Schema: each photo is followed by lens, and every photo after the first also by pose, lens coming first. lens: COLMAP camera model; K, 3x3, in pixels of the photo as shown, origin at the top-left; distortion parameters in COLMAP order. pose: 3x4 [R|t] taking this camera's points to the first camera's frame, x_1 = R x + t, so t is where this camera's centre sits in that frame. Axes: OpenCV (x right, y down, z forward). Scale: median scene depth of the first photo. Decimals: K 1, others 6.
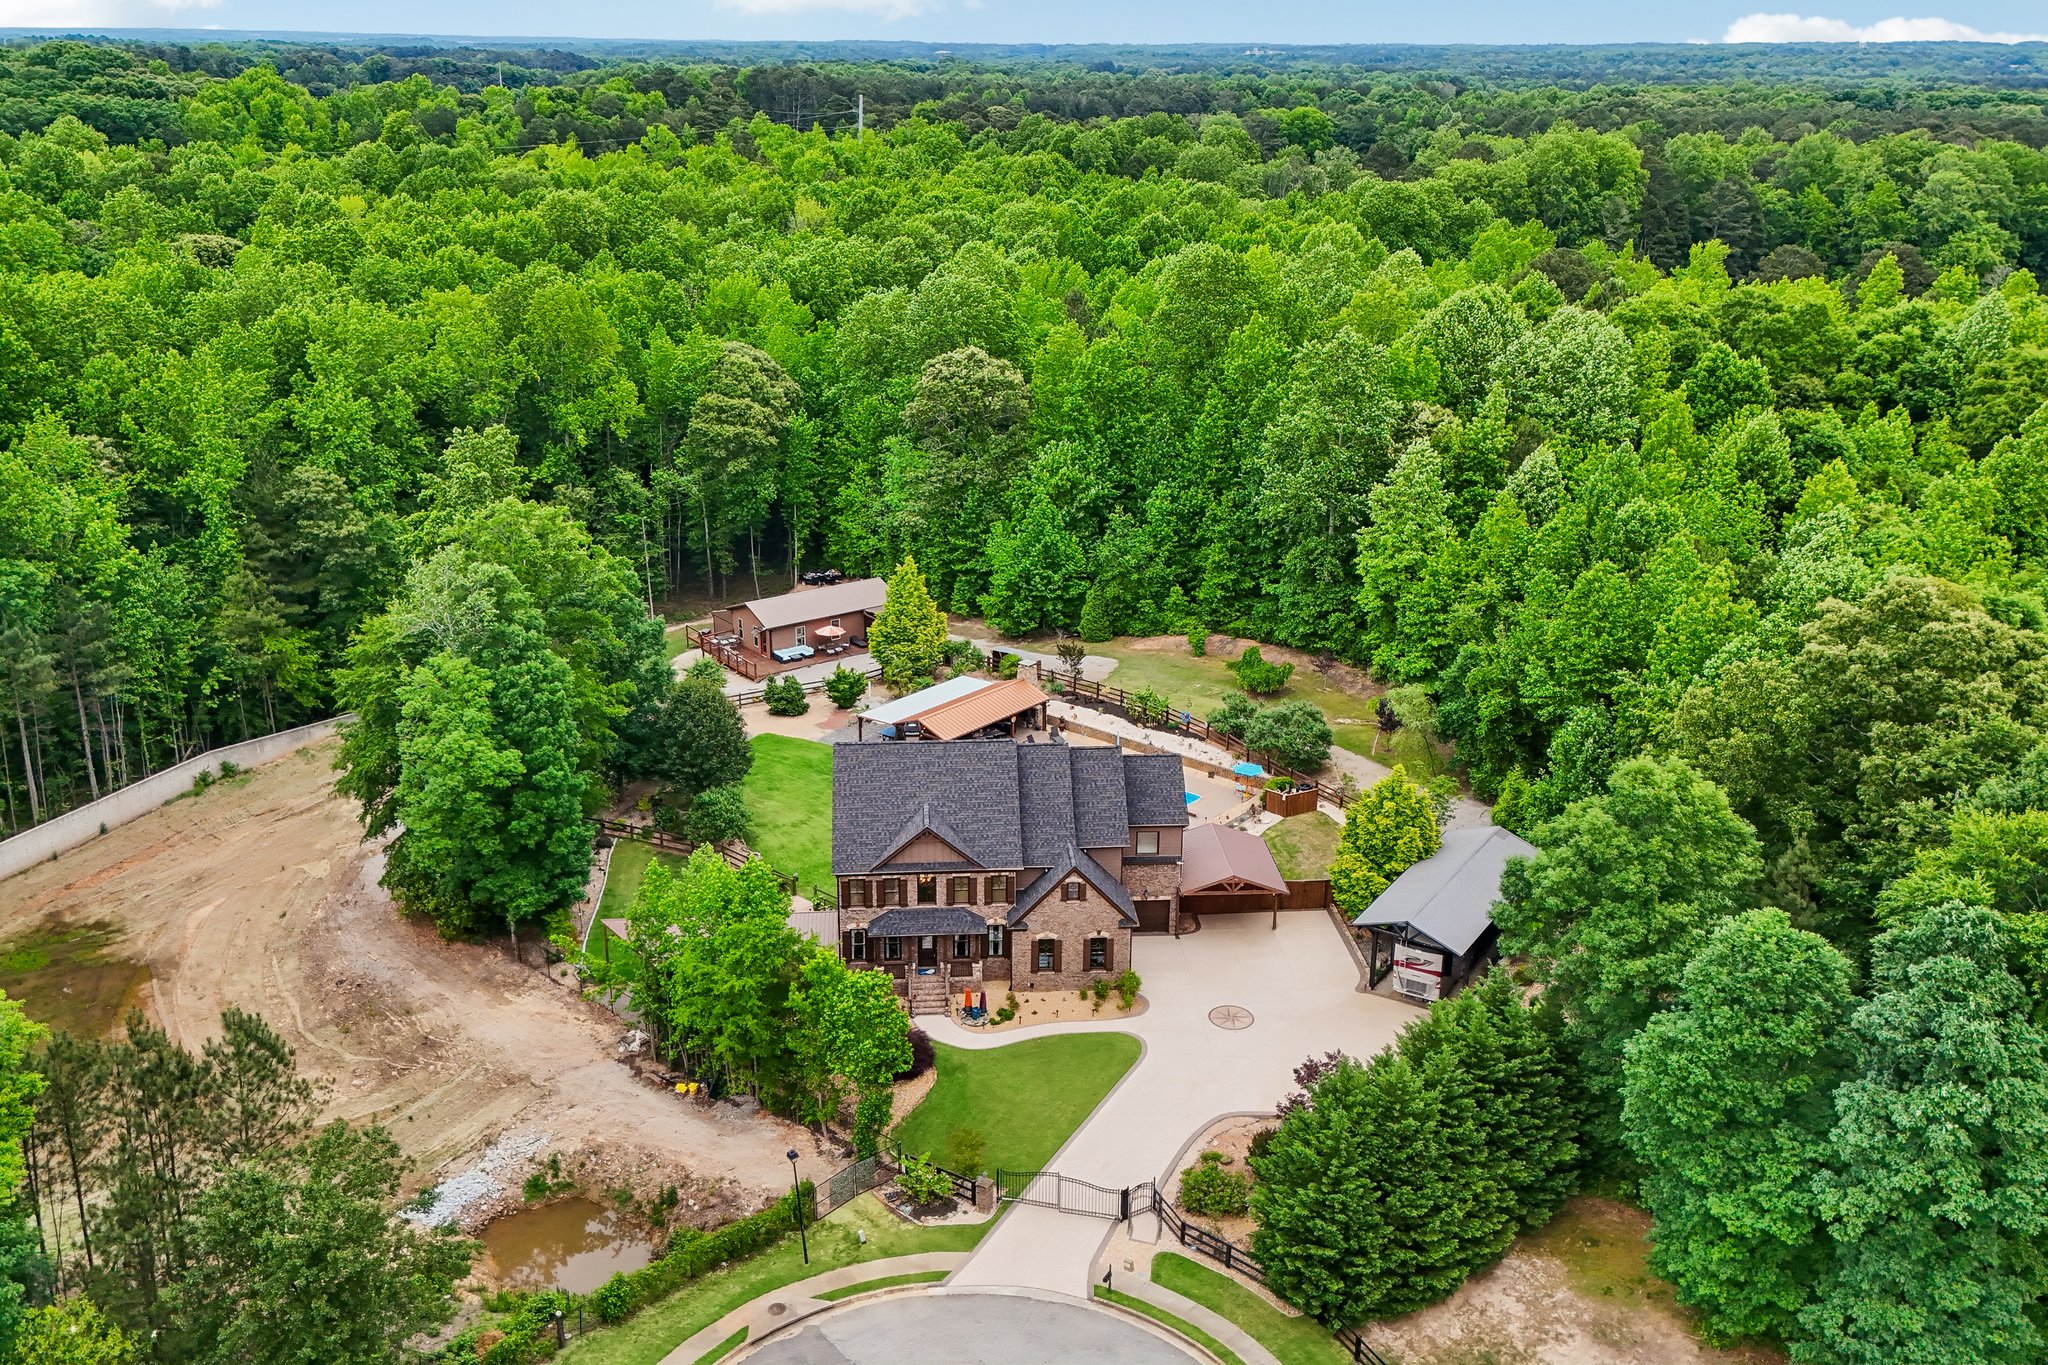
lens RADIAL K [[1786.0, 0, 1037.9], [0, 1786.0, 677.3], [0, 0, 1]] dist [0.140506, -0.264273]
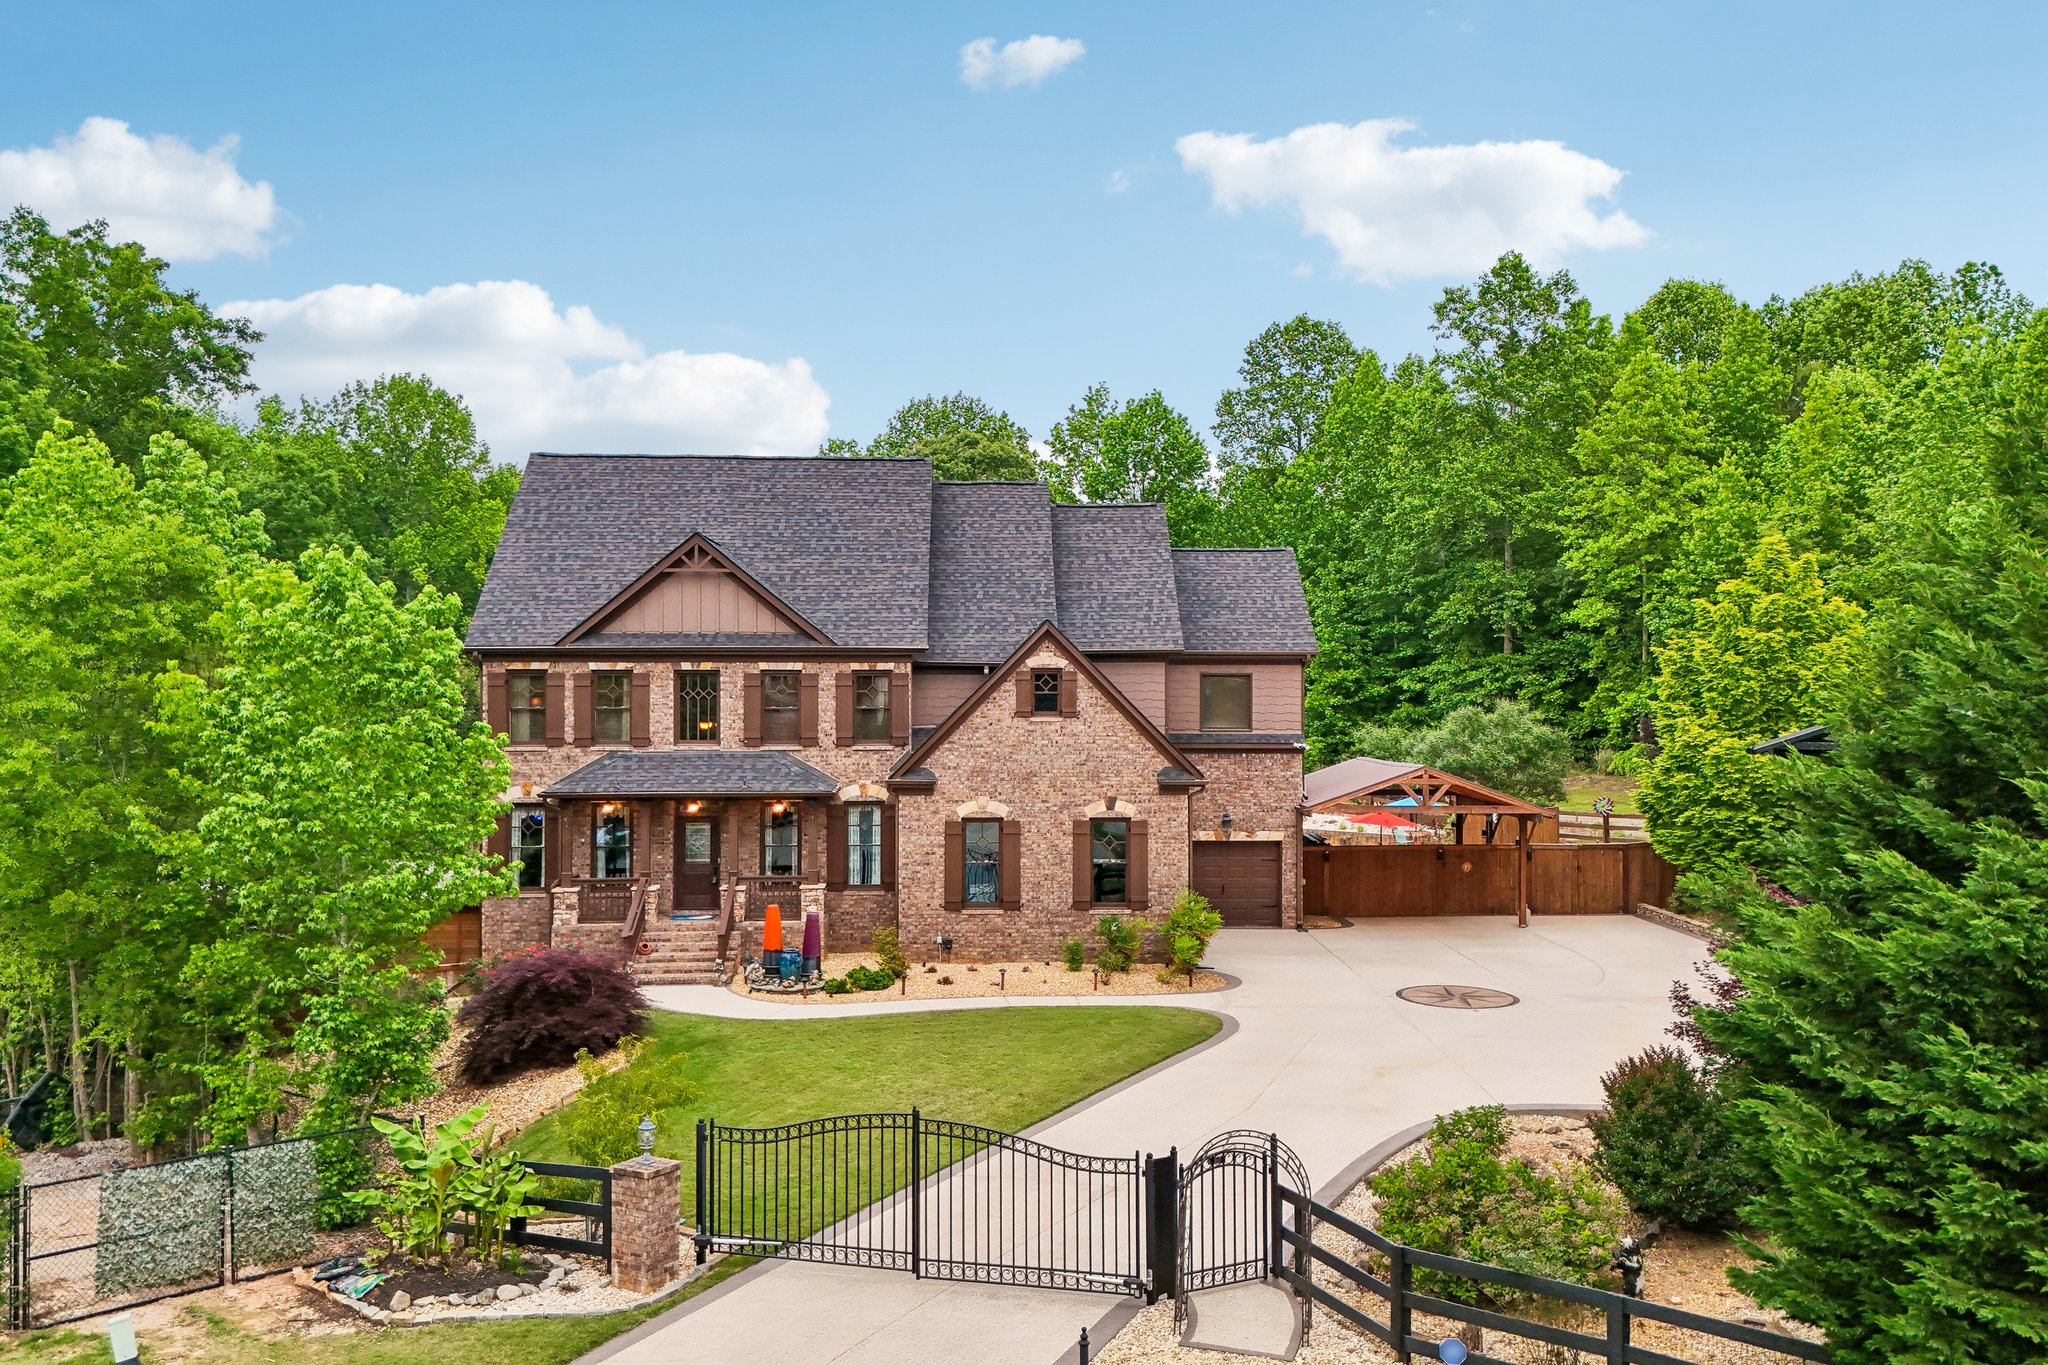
lens RADIAL K [[1786.0, 0, 1037.9], [0, 1786.0, 677.3], [0, 0, 1]] dist [0.140506, -0.264273]
pose [[0.999046, -0.012502, -0.041849, 0.024232], [-0.002548, 0.939838, -0.341611, 0.176725], [0.043602, 0.341391, 0.938909, 0.419480]]
